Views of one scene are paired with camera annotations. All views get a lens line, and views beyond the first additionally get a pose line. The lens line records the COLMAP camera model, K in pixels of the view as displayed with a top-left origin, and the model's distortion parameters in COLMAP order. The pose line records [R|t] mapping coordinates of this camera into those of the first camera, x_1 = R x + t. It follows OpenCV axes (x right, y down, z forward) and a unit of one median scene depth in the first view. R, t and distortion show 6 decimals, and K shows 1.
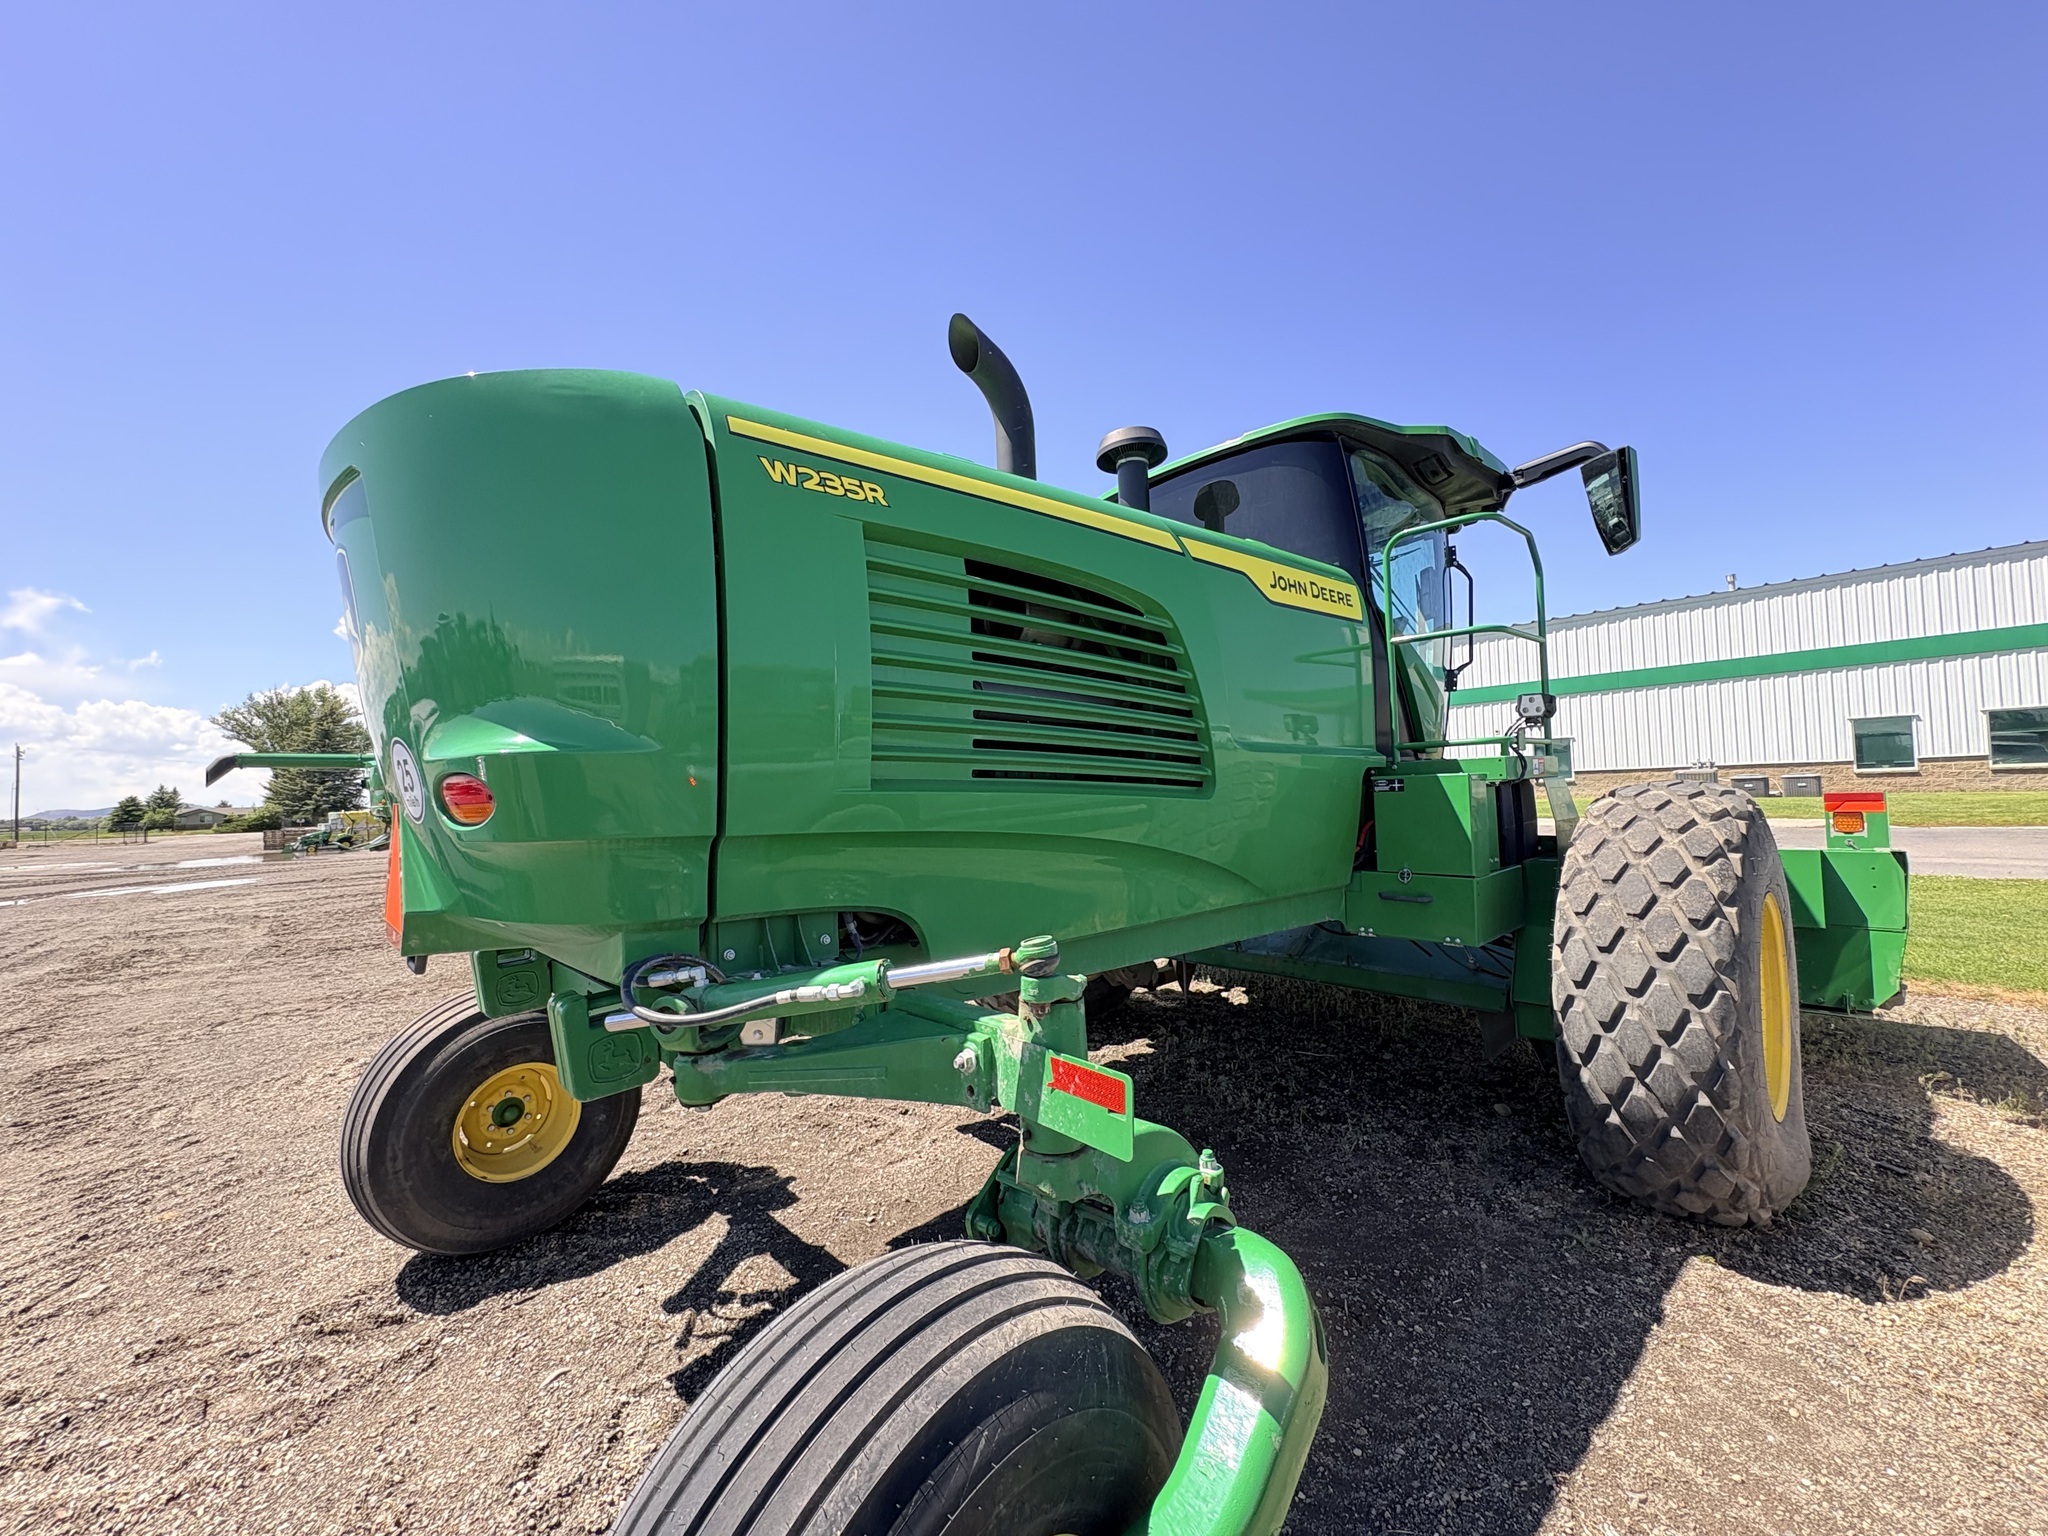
lens RADIAL K [[805.1, 0, 1041.0], [0, 805.1, 766.5], [0, 0, 1]] dist [-0.000047, -0.000218]
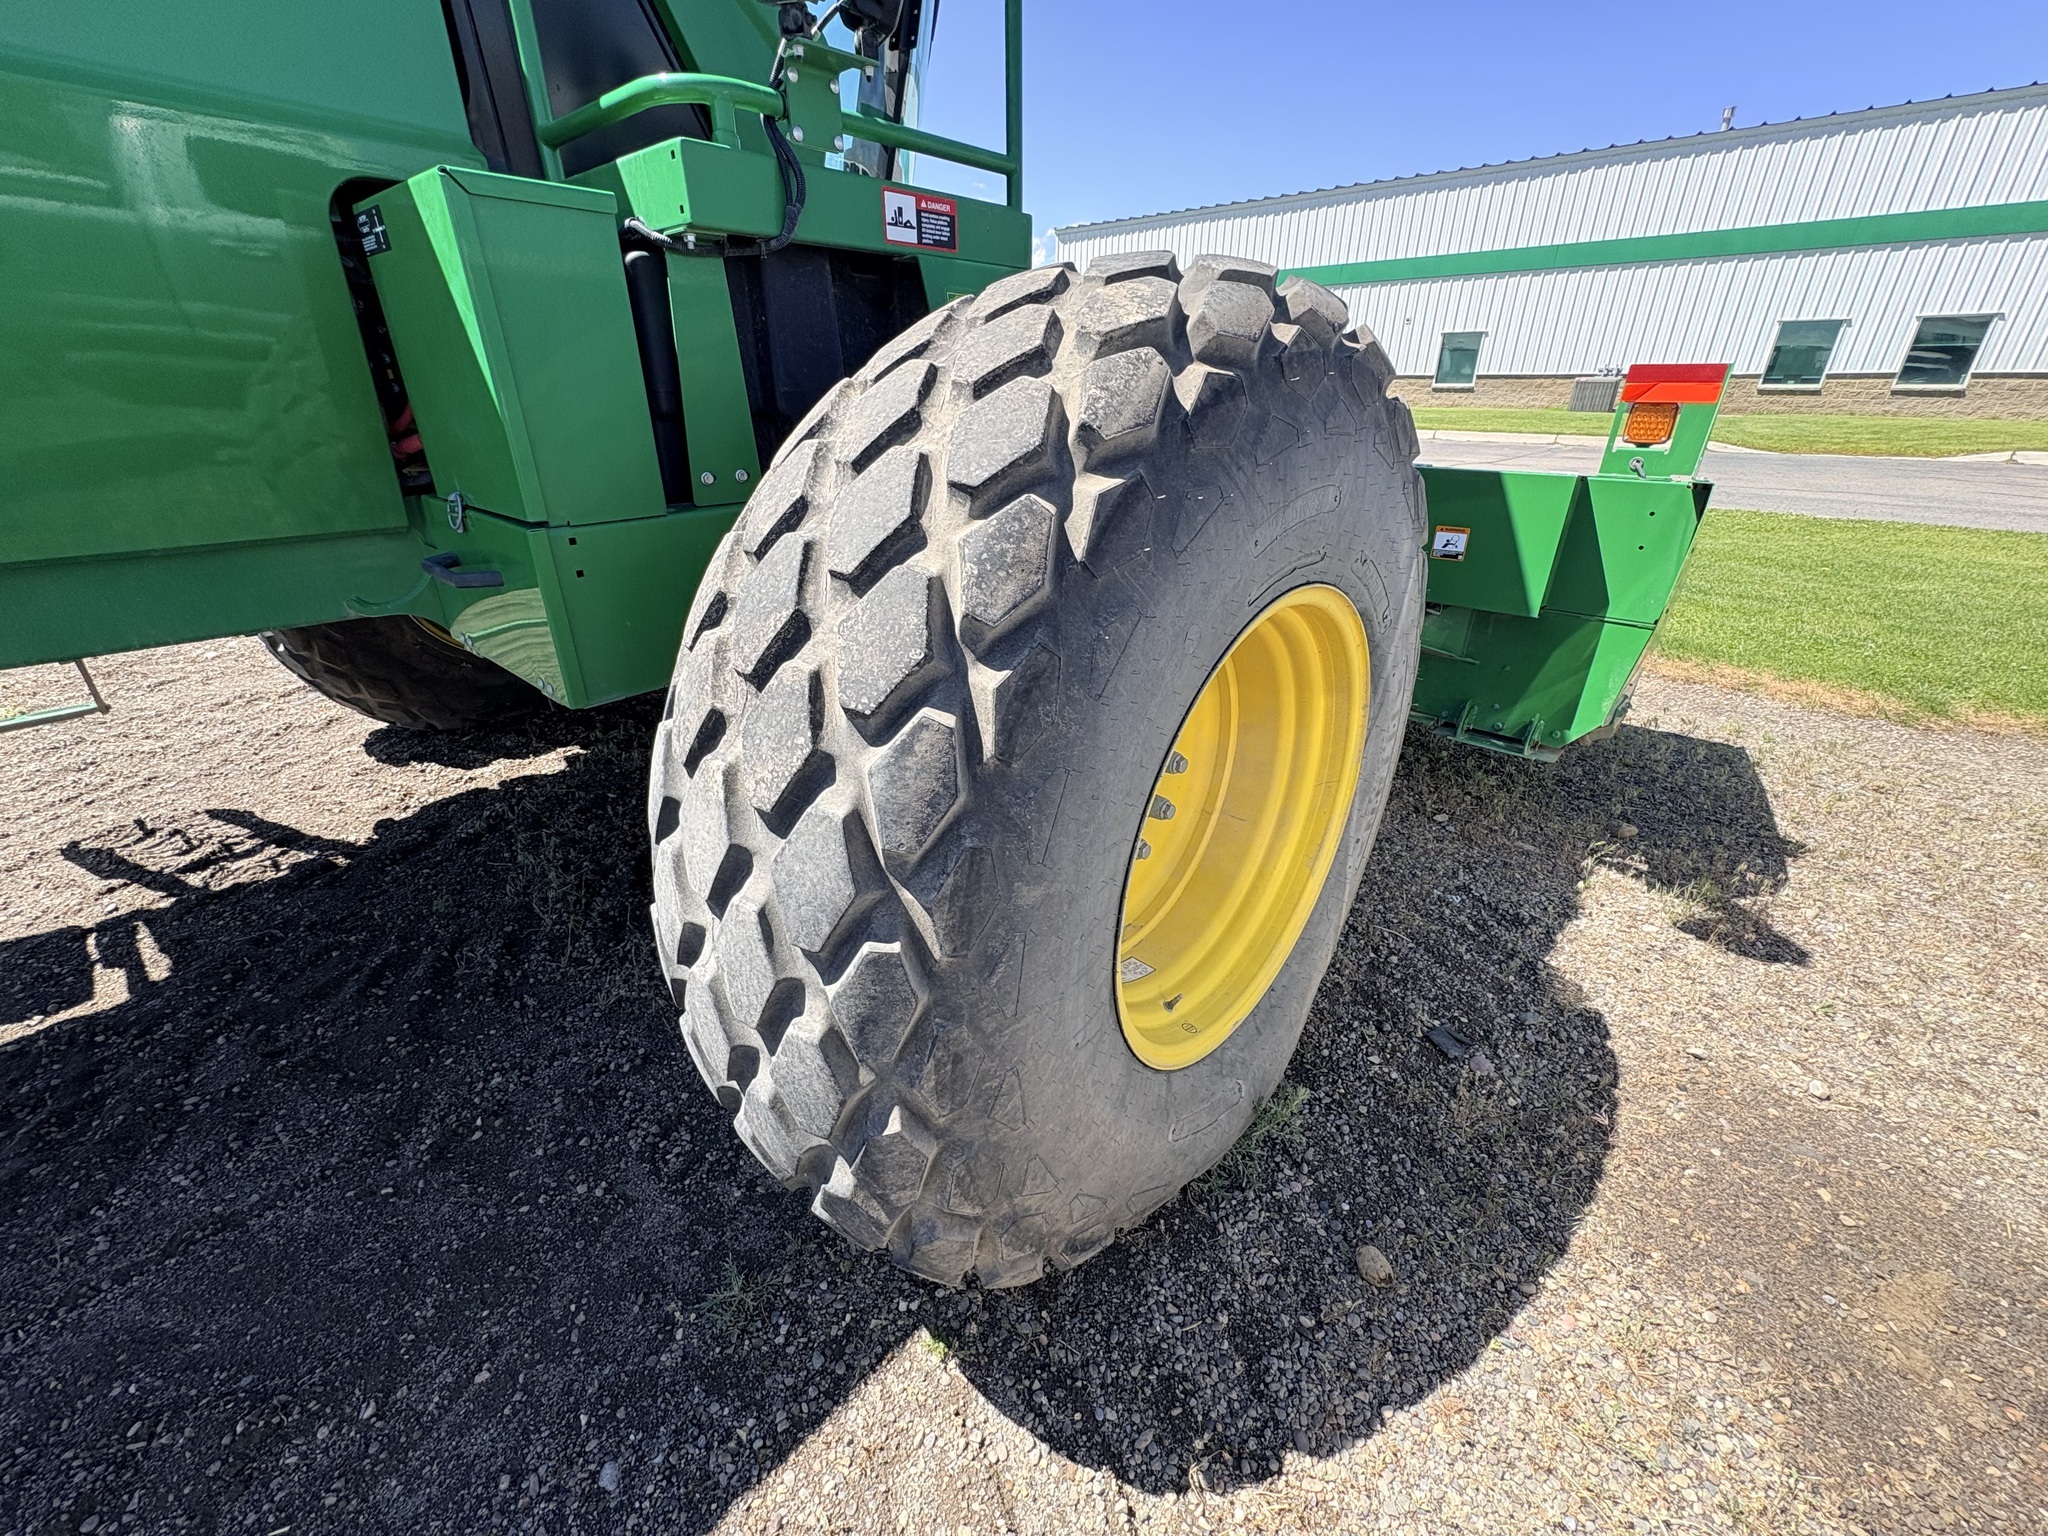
lens RADIAL K [[805.1, 0, 1041.0], [0, 805.1, 766.5], [0, 0, 1]] dist [-0.000047, -0.000218]
pose [[0.993626, -0.009434, 0.112335, 0.418848], [-0.042992, 0.889469, 0.454970, 0.036055], [-0.104210, -0.456899, 0.883393, 0.359680]]
